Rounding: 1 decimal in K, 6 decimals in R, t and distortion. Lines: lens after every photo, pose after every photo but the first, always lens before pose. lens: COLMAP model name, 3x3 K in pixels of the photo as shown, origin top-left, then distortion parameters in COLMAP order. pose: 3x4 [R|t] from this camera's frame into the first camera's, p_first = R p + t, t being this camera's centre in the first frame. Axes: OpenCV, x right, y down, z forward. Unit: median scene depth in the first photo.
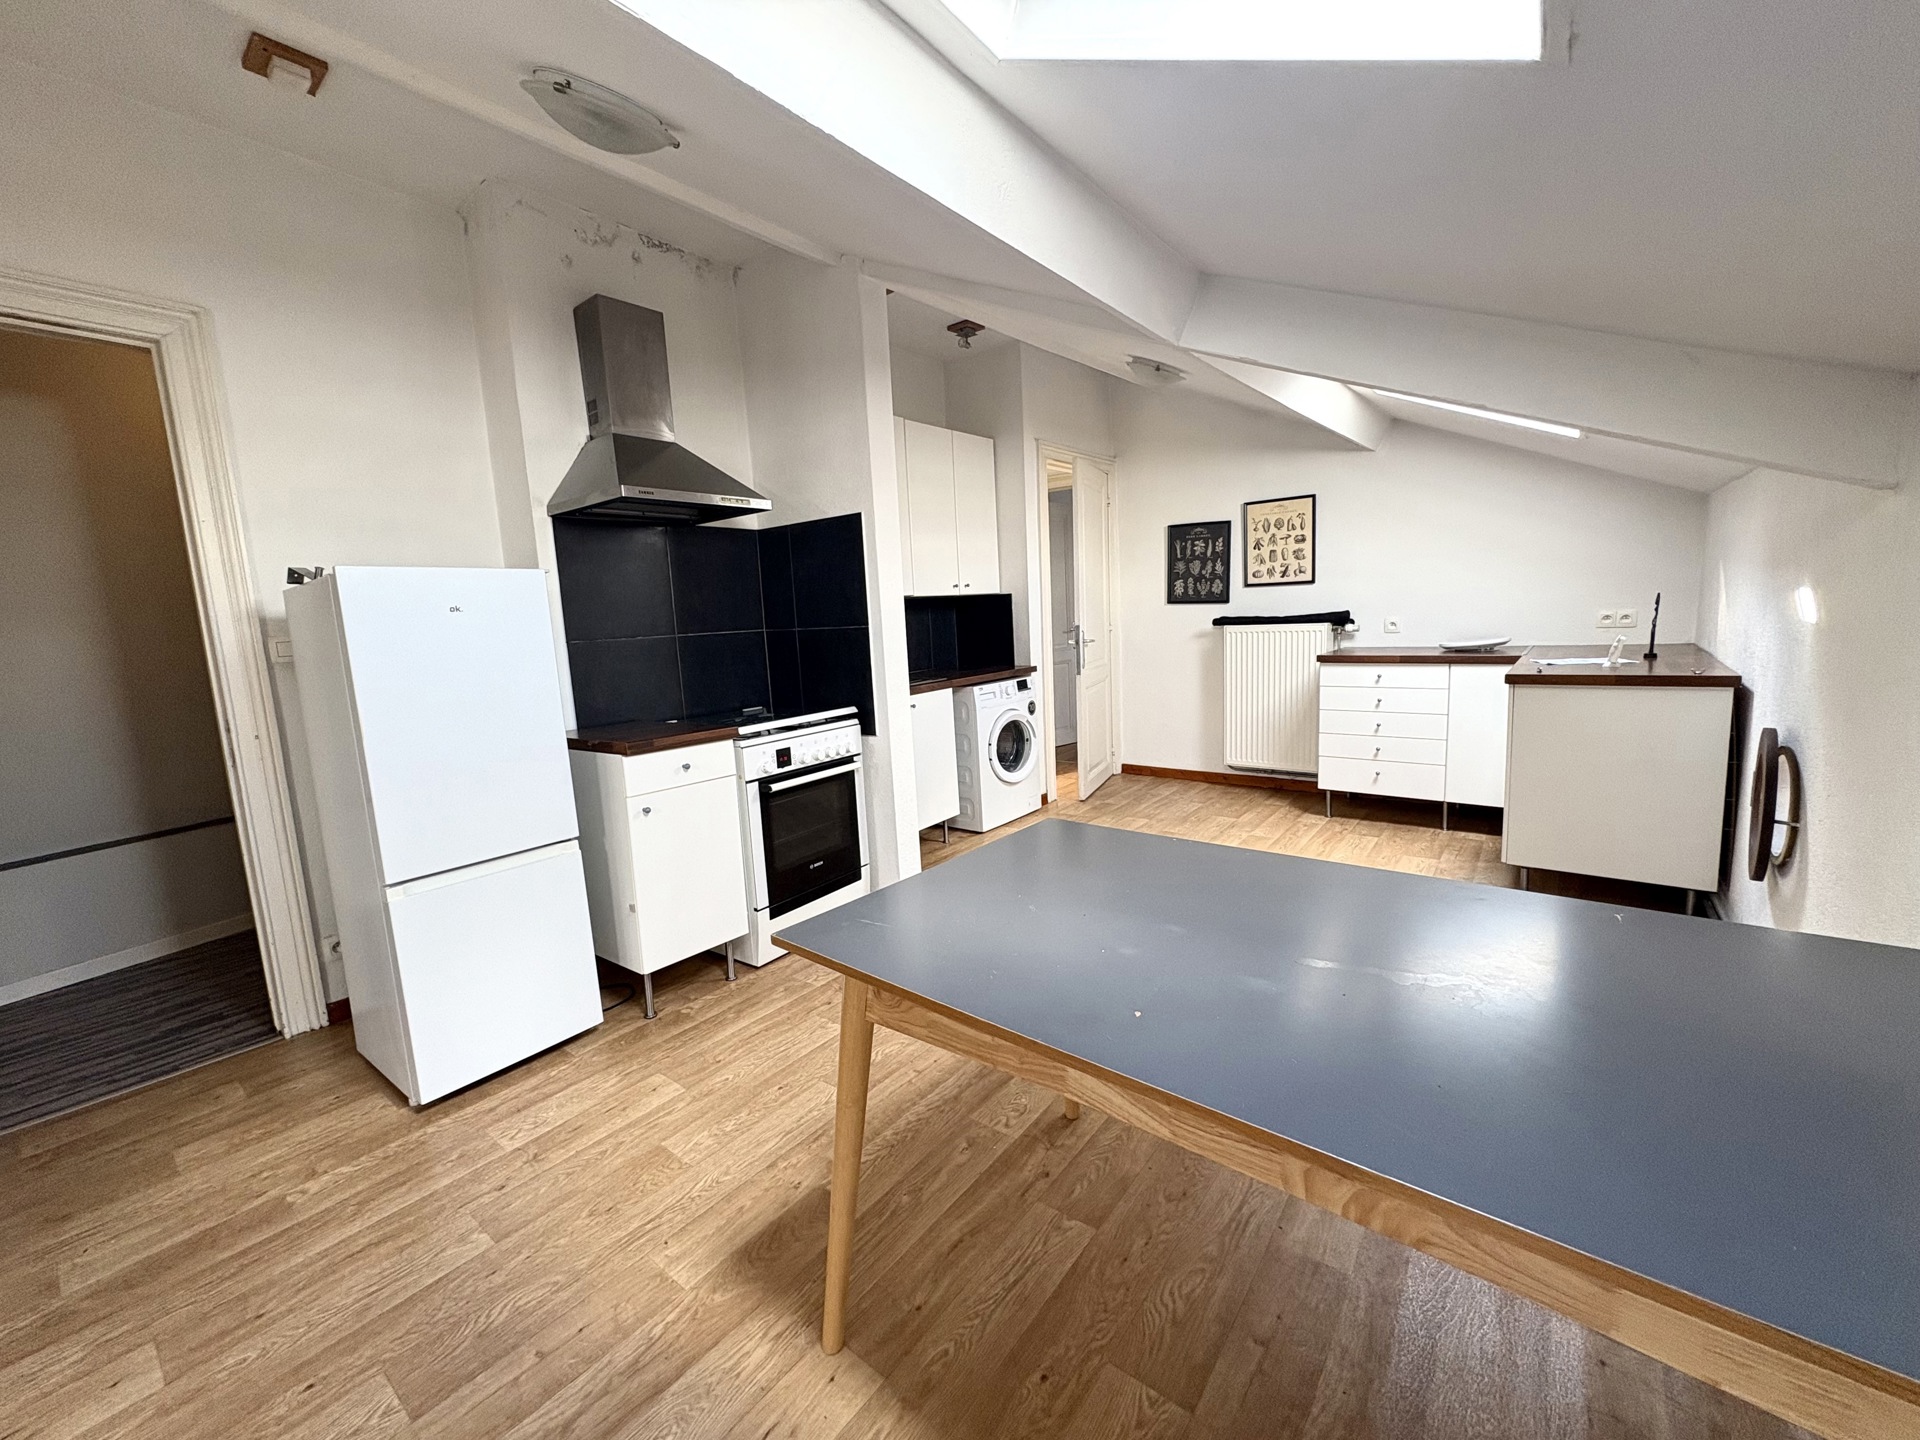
lens RADIAL K [[762.0, 0, 963.7], [0, 762.0, 726.9], [0, 0, 1]] dist [0.000573, -0.001565]
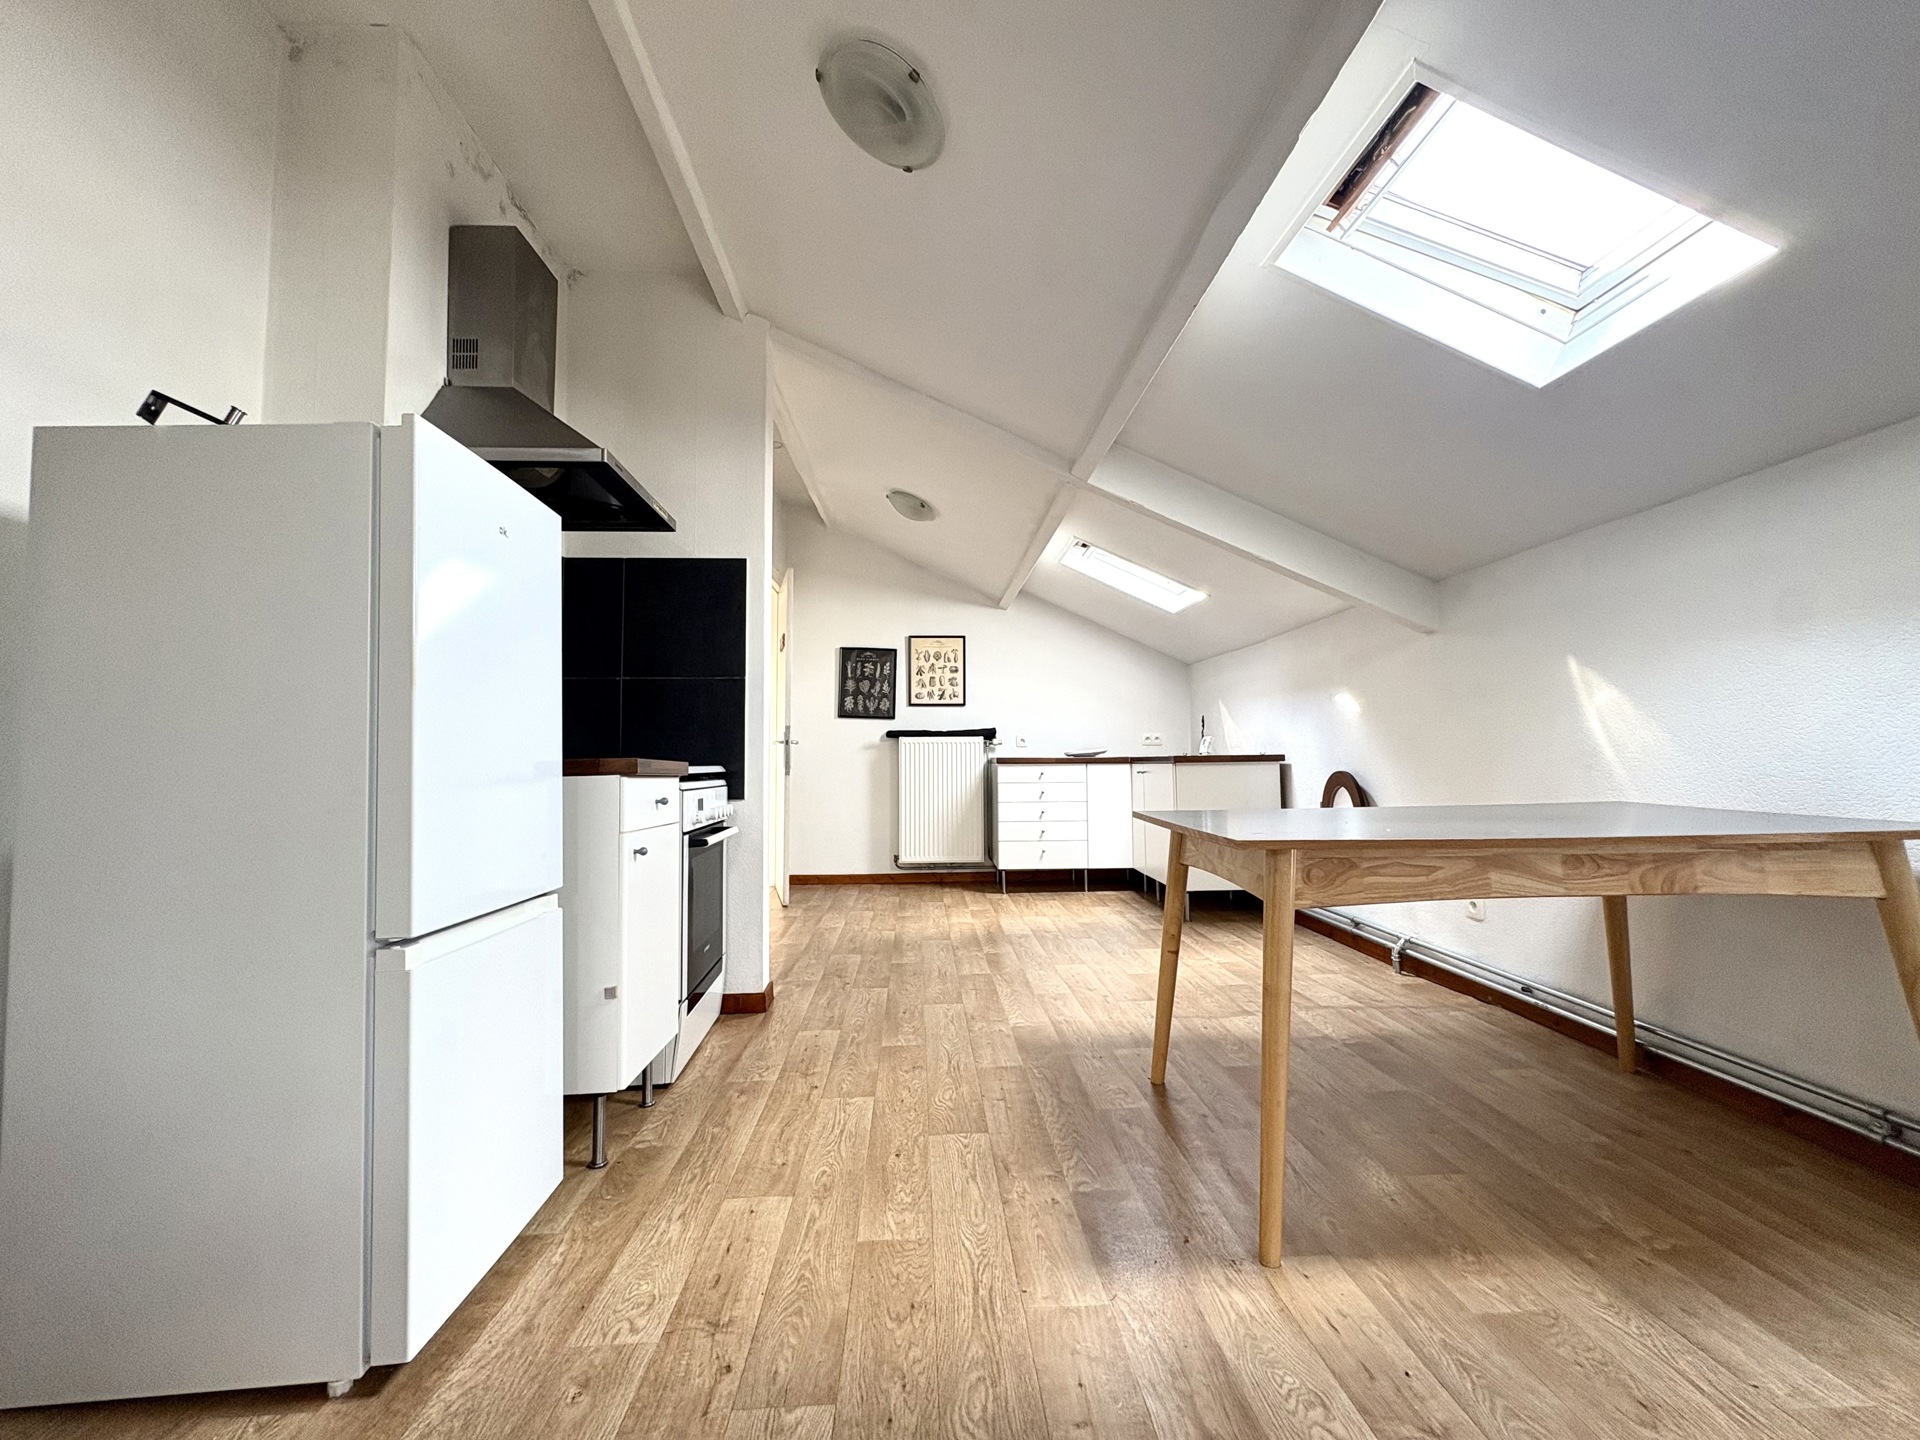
lens RADIAL K [[762.0, 0, 960.6], [0, 762.0, 728.5], [0, 0, 1]] dist [0.000573, -0.001565]
pose [[0.752406, 0.072506, 0.654697, -0.348294], [0.070077, 0.979472, -0.189010, 0.079126], [-0.654961, 0.188092, 0.731879, 0.112025]]
